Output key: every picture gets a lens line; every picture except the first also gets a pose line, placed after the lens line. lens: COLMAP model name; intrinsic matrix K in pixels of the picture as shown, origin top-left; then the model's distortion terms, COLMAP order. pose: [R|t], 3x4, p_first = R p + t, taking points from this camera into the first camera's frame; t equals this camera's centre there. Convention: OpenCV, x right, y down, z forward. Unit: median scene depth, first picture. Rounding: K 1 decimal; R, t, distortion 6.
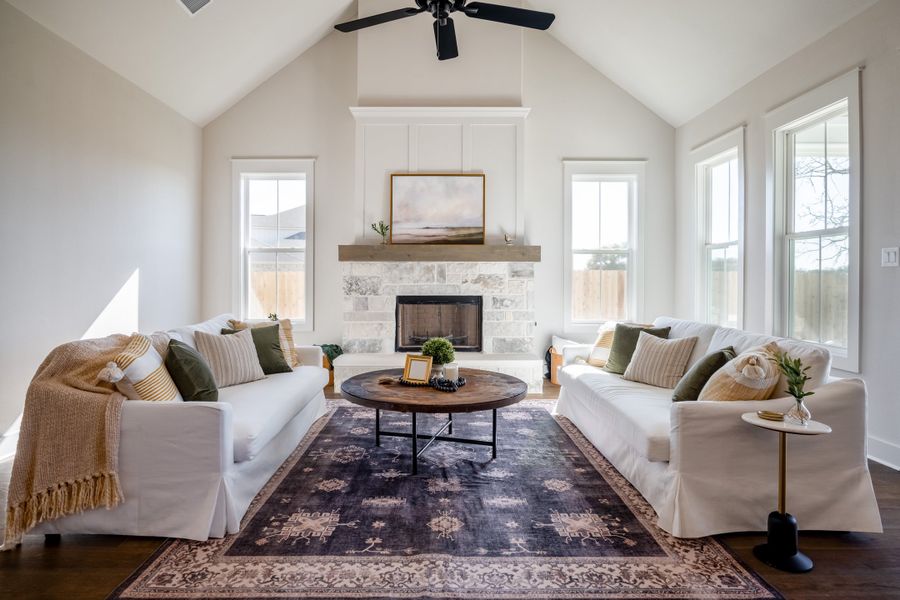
lens RADIAL K [[489.7, 0, 448.6], [0, 489.7, 280.9], [0, 0, 1]] dist [0.001941, 0.000061]
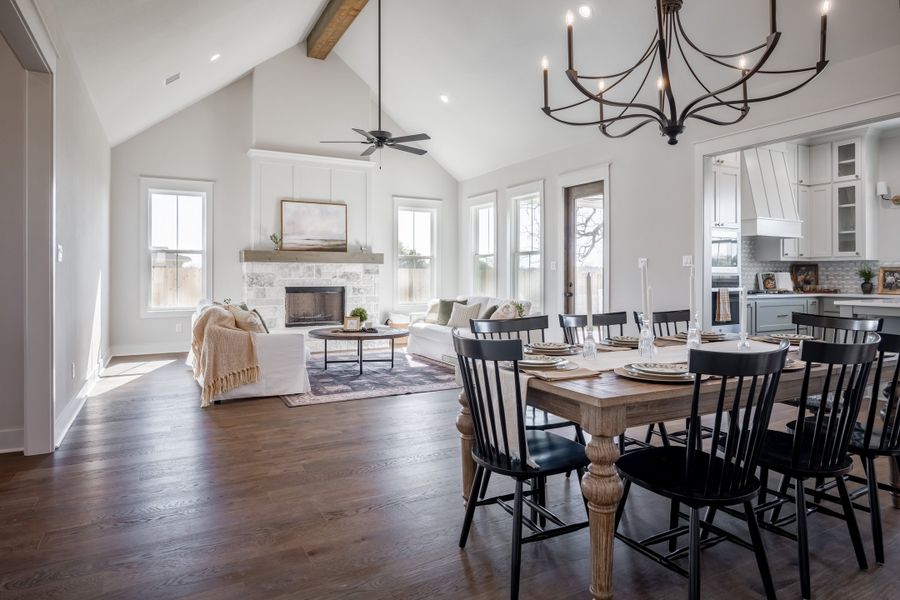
lens RADIAL K [[528.7, 0, 452.2], [0, 528.7, 278.4], [0, 0, 1]] dist [-0.006345, -0.001115]
pose [[0.880944, -0.002423, 0.473214, -0.403166], [0.001988, 0.999997, 0.001418, 0.004291], [-0.473216, -0.000309, 0.880947, -0.557491]]
